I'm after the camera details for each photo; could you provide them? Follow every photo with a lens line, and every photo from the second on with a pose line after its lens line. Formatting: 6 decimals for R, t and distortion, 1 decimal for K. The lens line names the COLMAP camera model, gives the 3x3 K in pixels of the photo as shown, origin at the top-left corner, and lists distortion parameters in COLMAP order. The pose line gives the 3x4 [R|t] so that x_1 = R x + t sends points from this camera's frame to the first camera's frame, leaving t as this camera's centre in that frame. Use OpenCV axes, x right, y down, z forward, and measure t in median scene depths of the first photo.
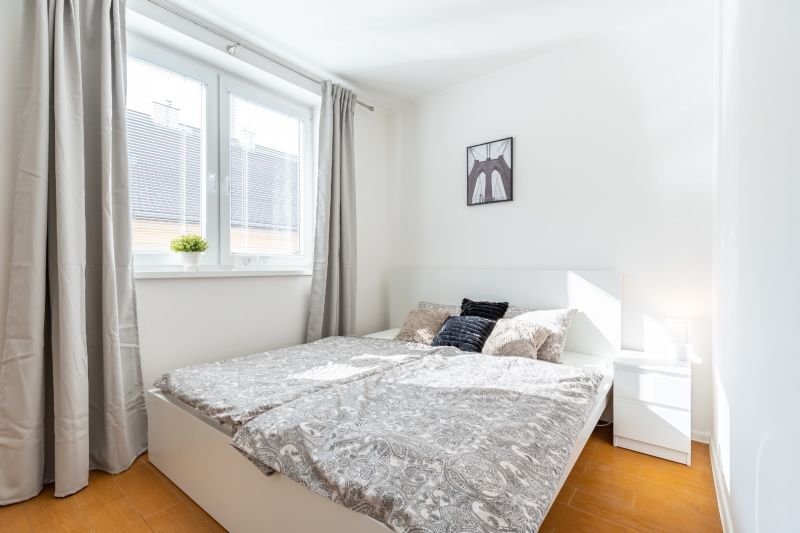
lens RADIAL K [[361.4, 0, 397.7], [0, 361.4, 269.1], [0, 0, 1]] dist [0.001108, 0.000099]
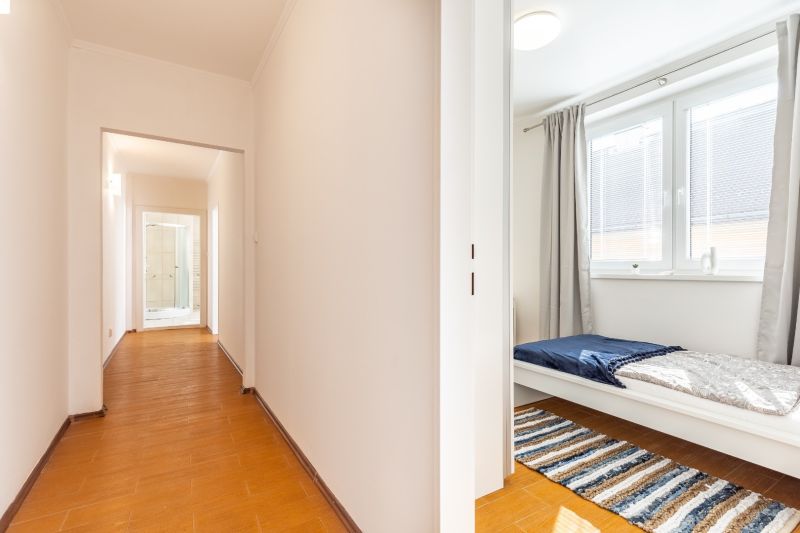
lens RADIAL K [[361.4, 0, 397.7], [0, 361.4, 269.1], [0, 0, 1]] dist [0.001108, 0.000099]
pose [[-0.361819, -0.000214, -0.932248, 0.875667], [-0.009546, 0.999948, 0.003475, -0.006885], [0.932199, 0.010156, -0.361803, 0.611179]]
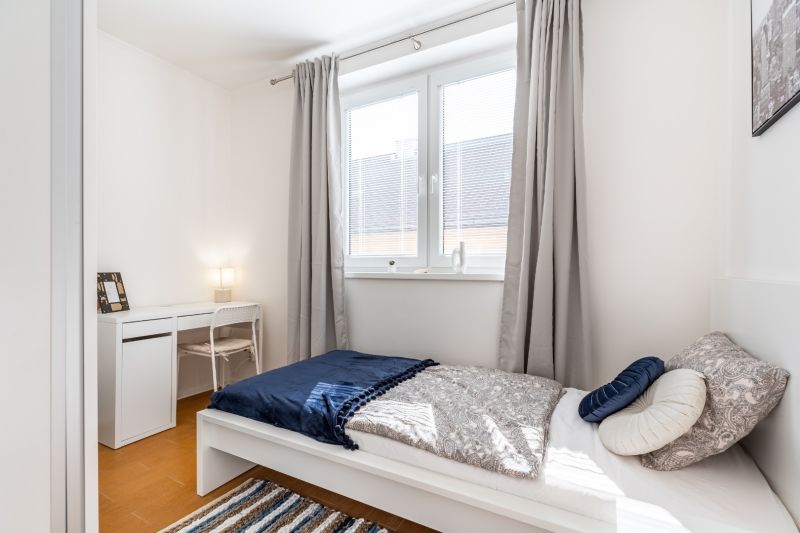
lens RADIAL K [[367.8, 0, 402.2], [0, 367.8, 268.4], [0, 0, 1]] dist [0.001595, 0.000705]
pose [[0.177159, 0.004599, -0.984172, 0.488396], [-0.010809, 0.999938, 0.002727, -0.008873], [0.984123, 0.010155, 0.177198, 0.758136]]
